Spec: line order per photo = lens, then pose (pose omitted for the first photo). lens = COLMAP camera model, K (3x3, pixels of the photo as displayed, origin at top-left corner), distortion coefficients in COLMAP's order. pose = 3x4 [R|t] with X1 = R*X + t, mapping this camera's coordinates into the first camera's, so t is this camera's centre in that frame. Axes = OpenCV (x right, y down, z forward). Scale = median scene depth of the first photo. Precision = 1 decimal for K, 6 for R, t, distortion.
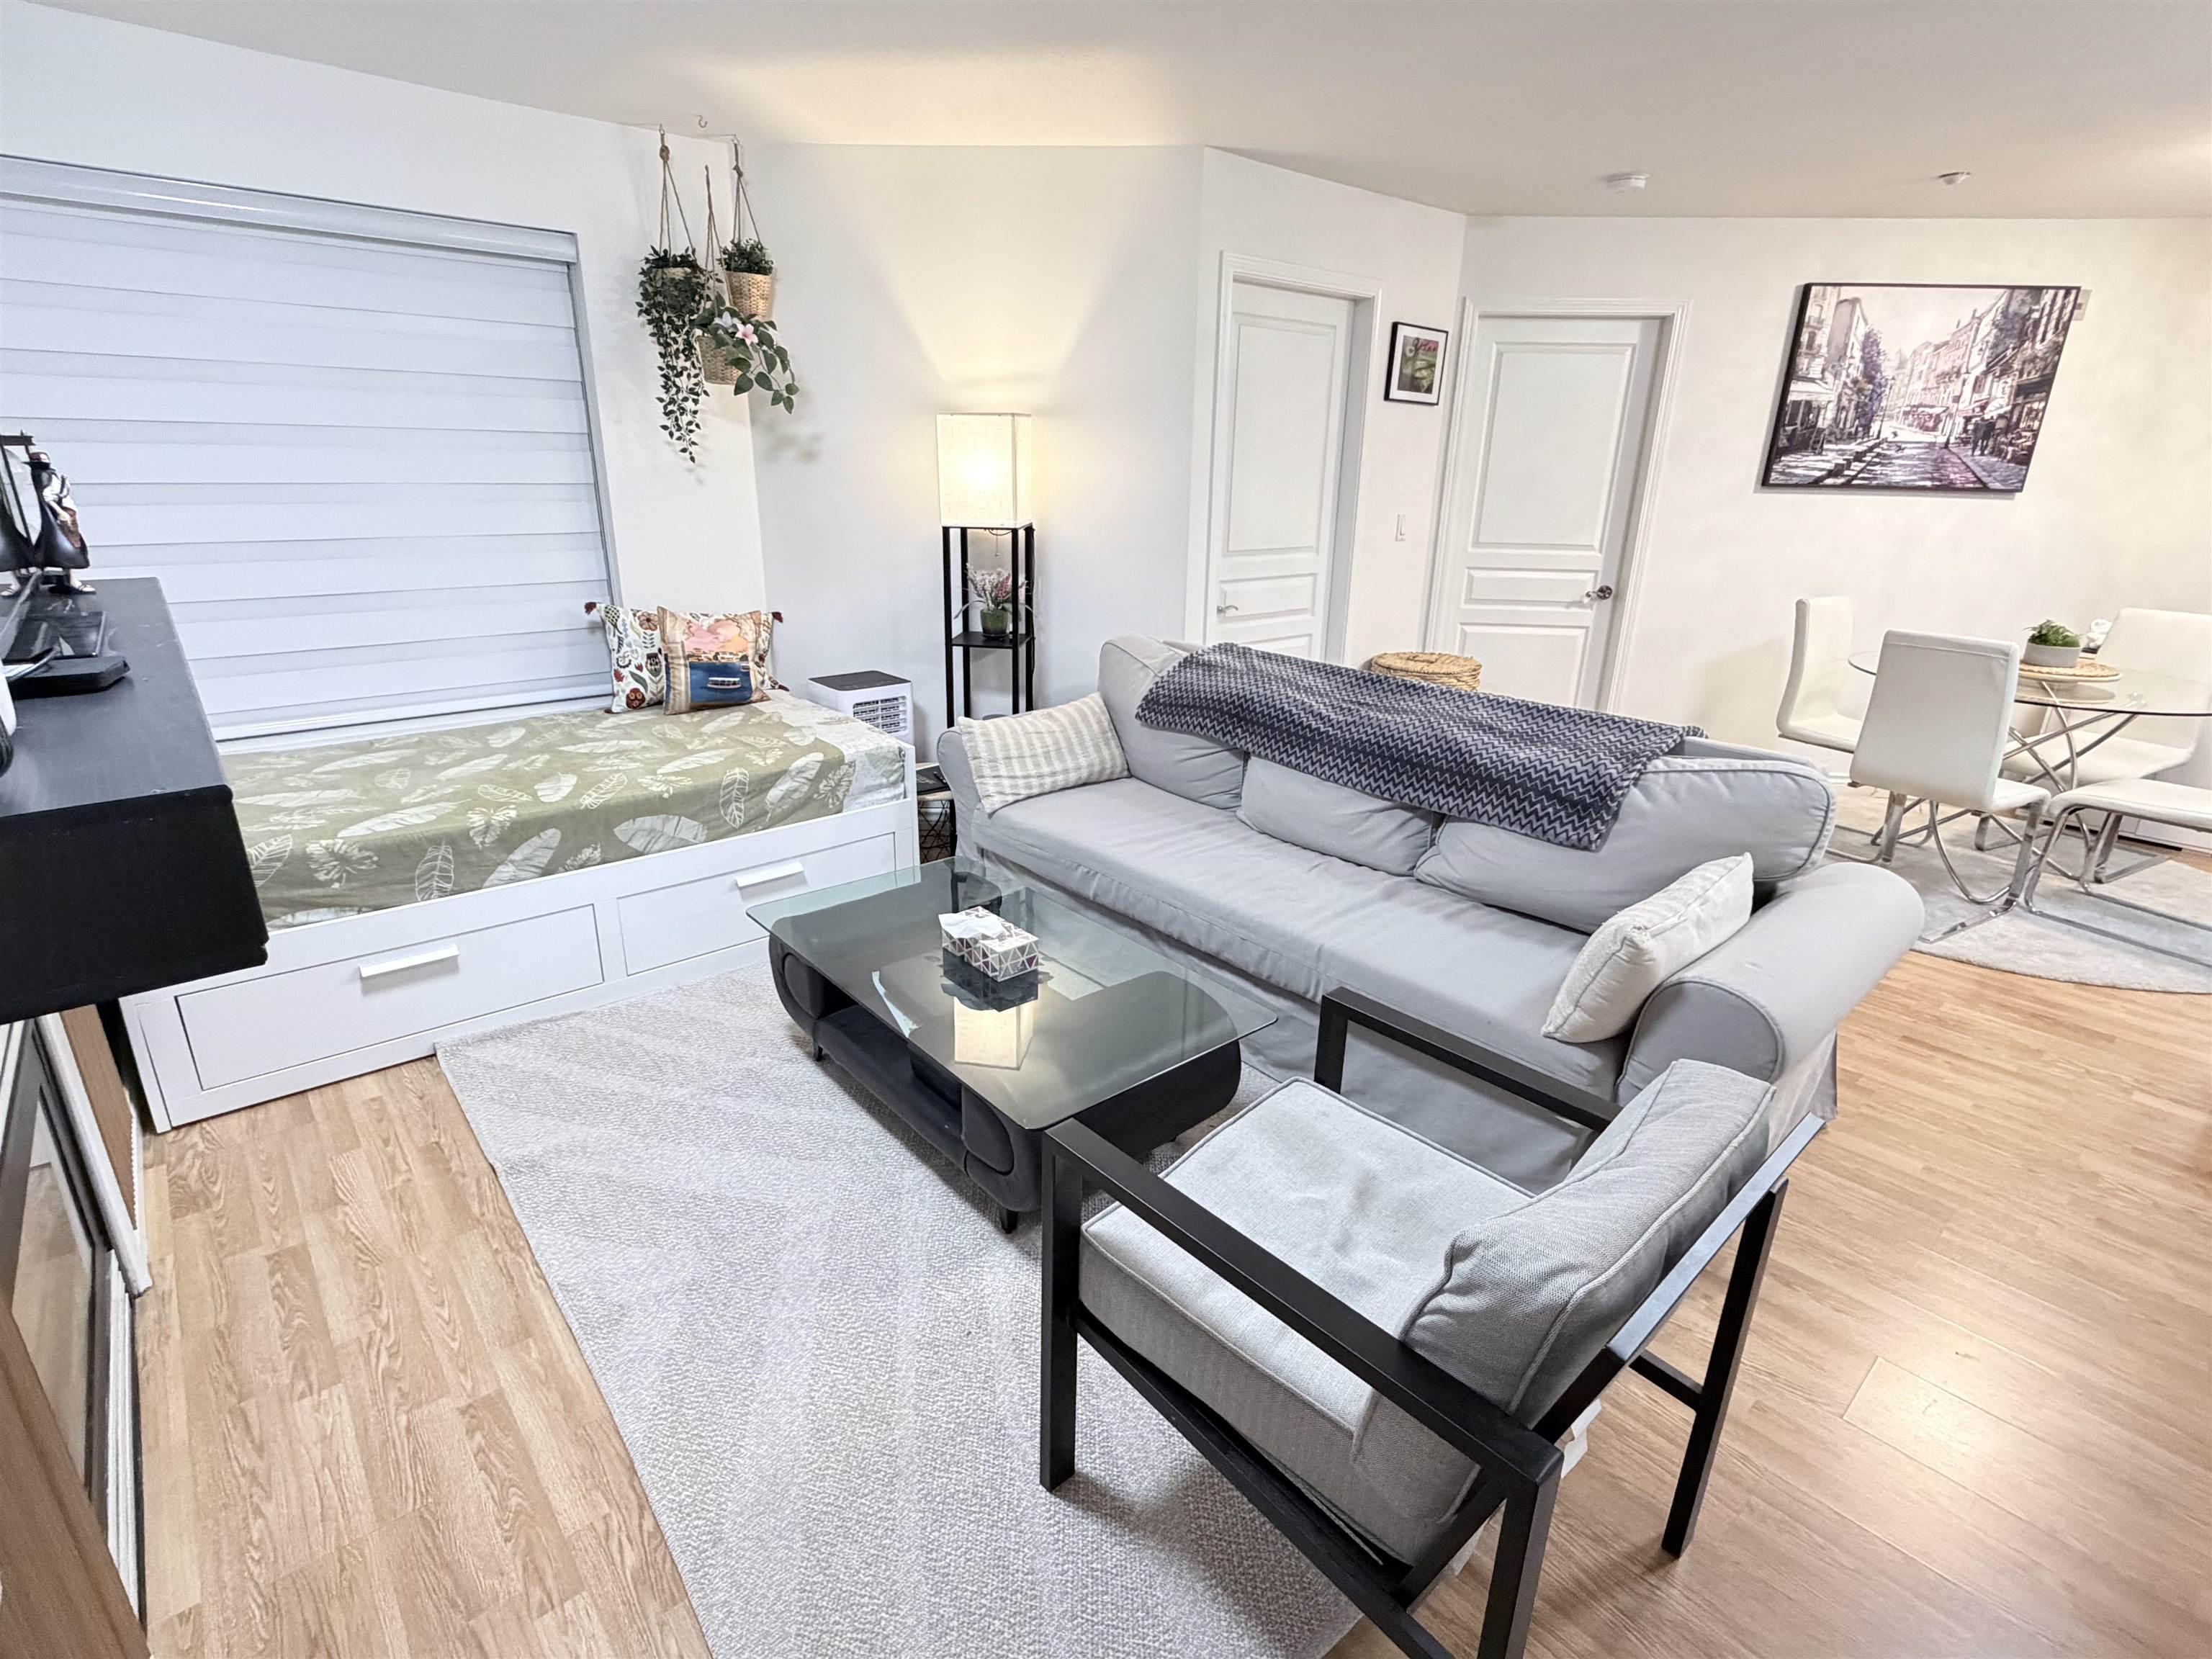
lens RADIAL K [[1067.7, 0, 1100.9], [0, 1067.7, 825.8], [0, 0, 1]] dist [-0.000187, -0.000075]
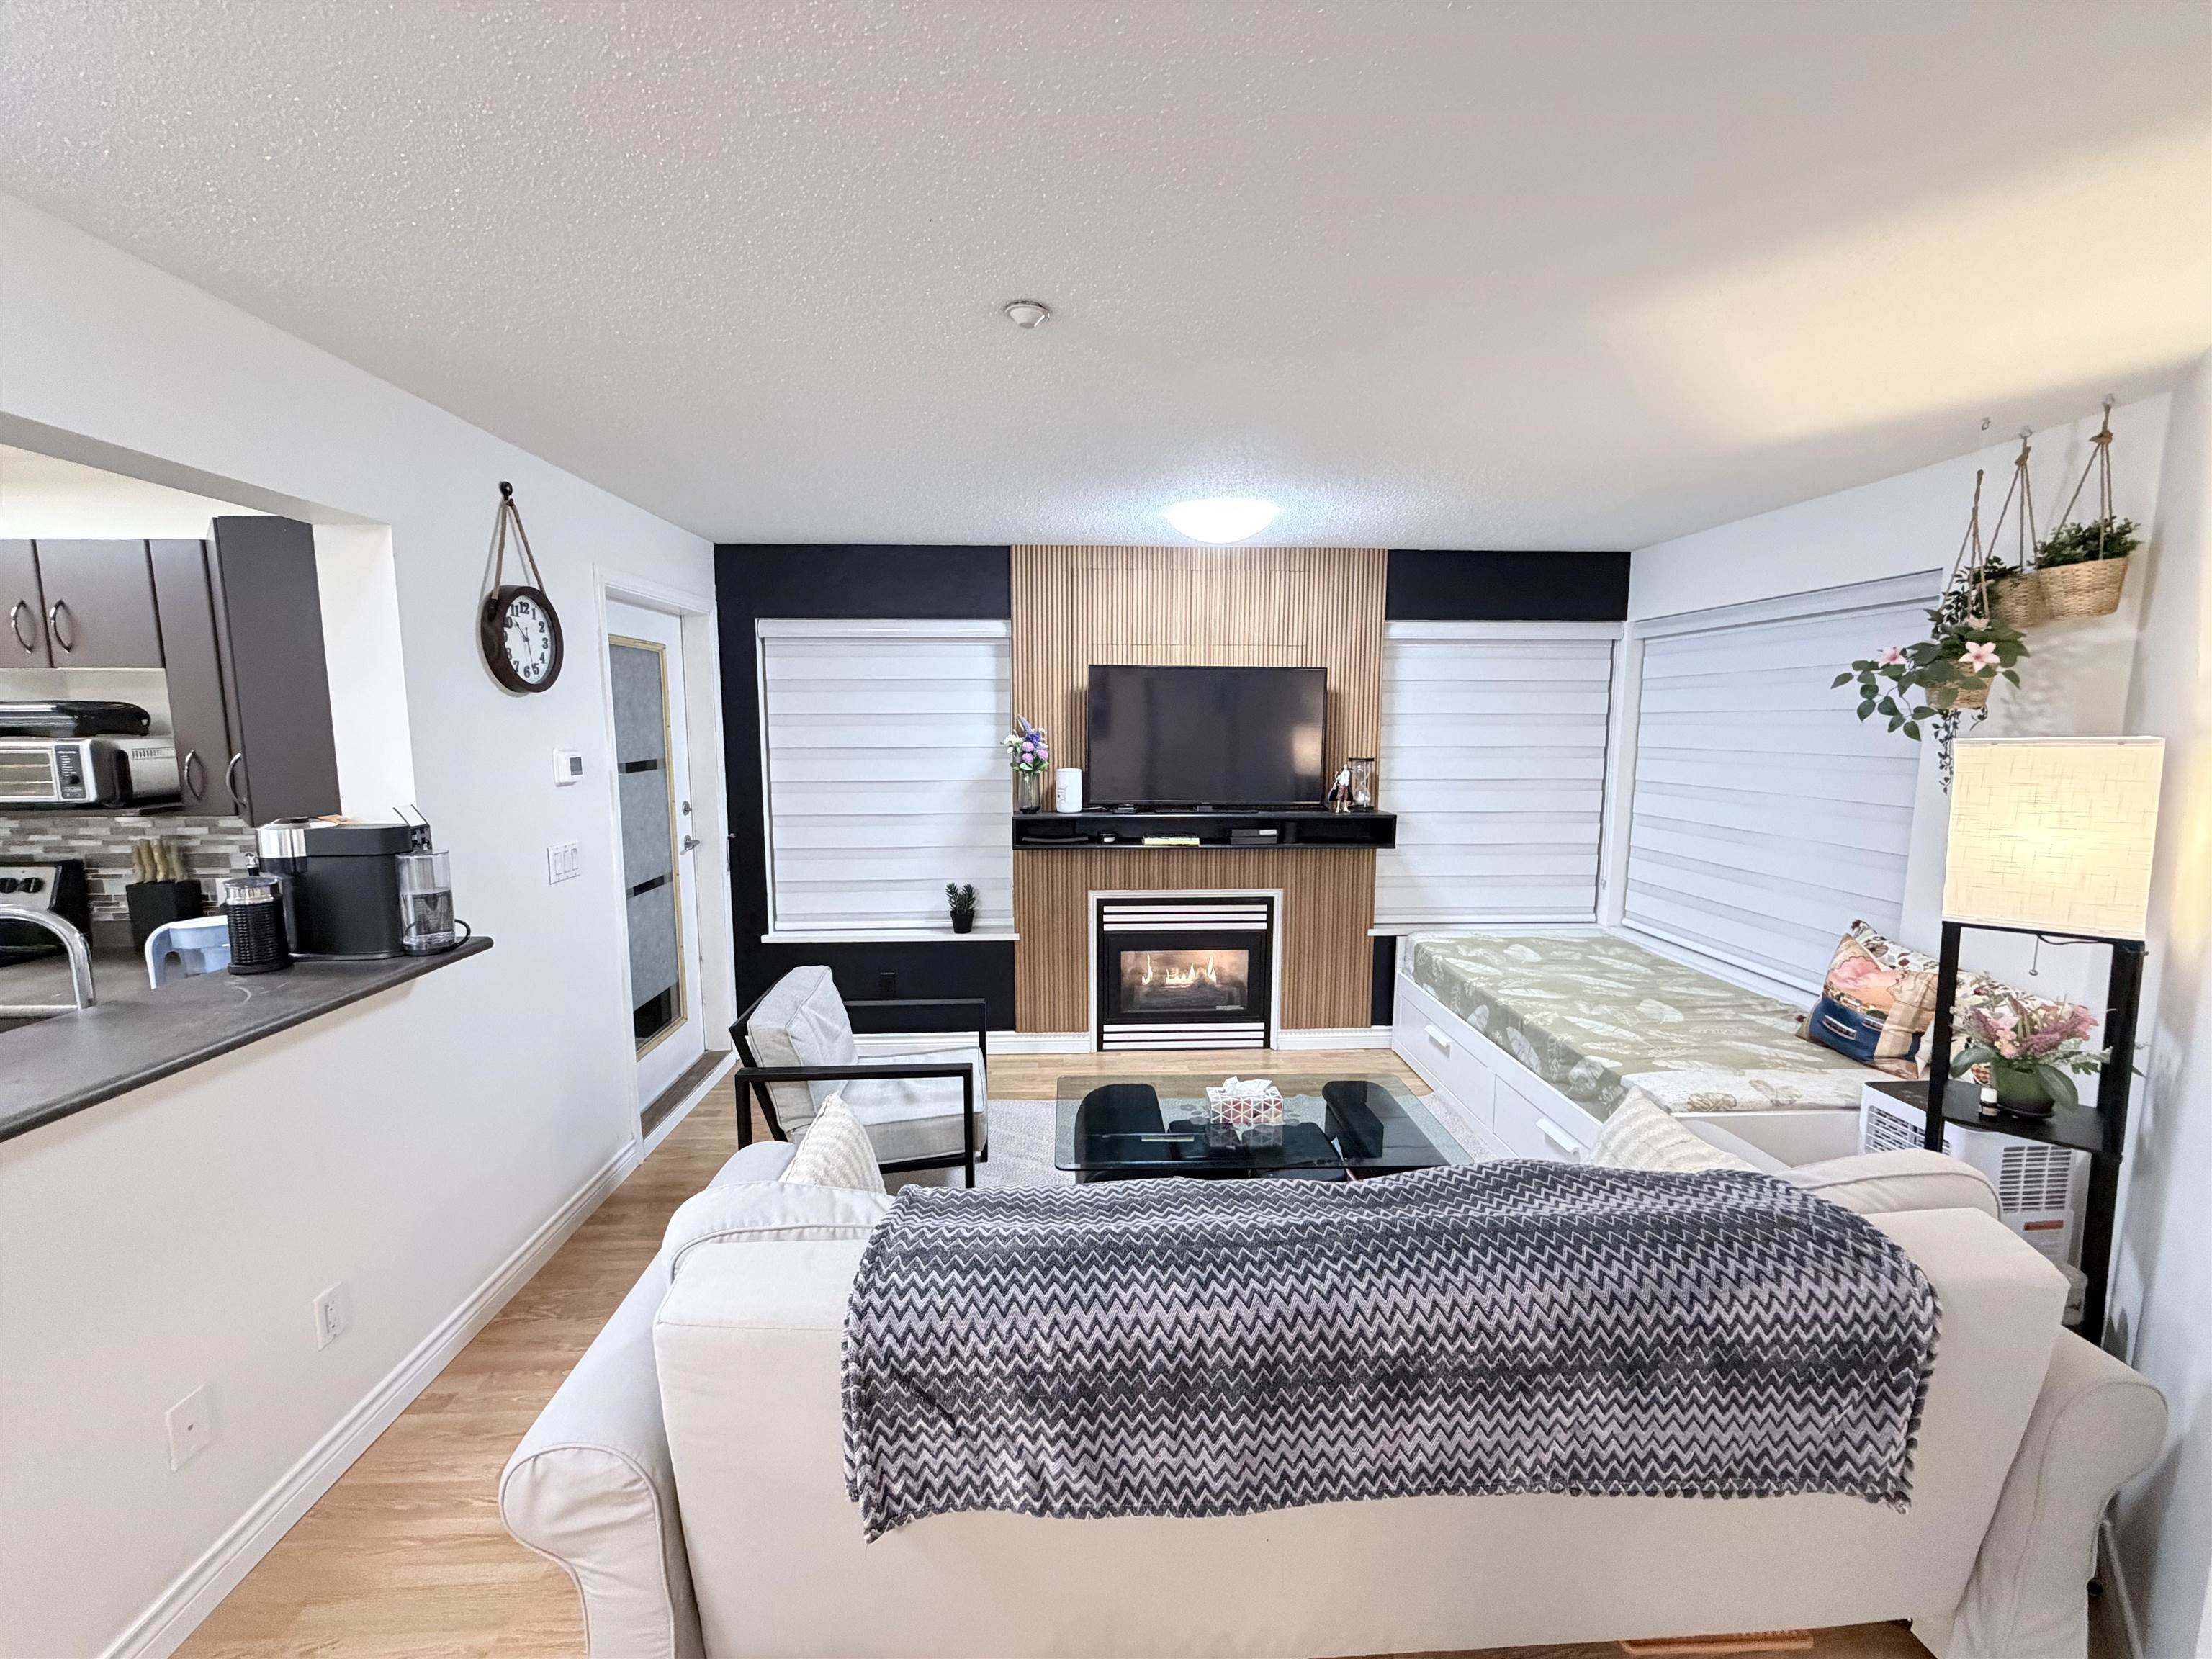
lens RADIAL K [[879.0, 0, 1094.2], [0, 879.0, 823.9], [0, 0, 1]] dist [0.001056, 0.000695]
pose [[-0.632908, 0.074834, -0.770602, 0.717797], [-0.259165, 0.917421, 0.301948, -0.424764], [0.729562, 0.390818, -0.561249, 1.075982]]
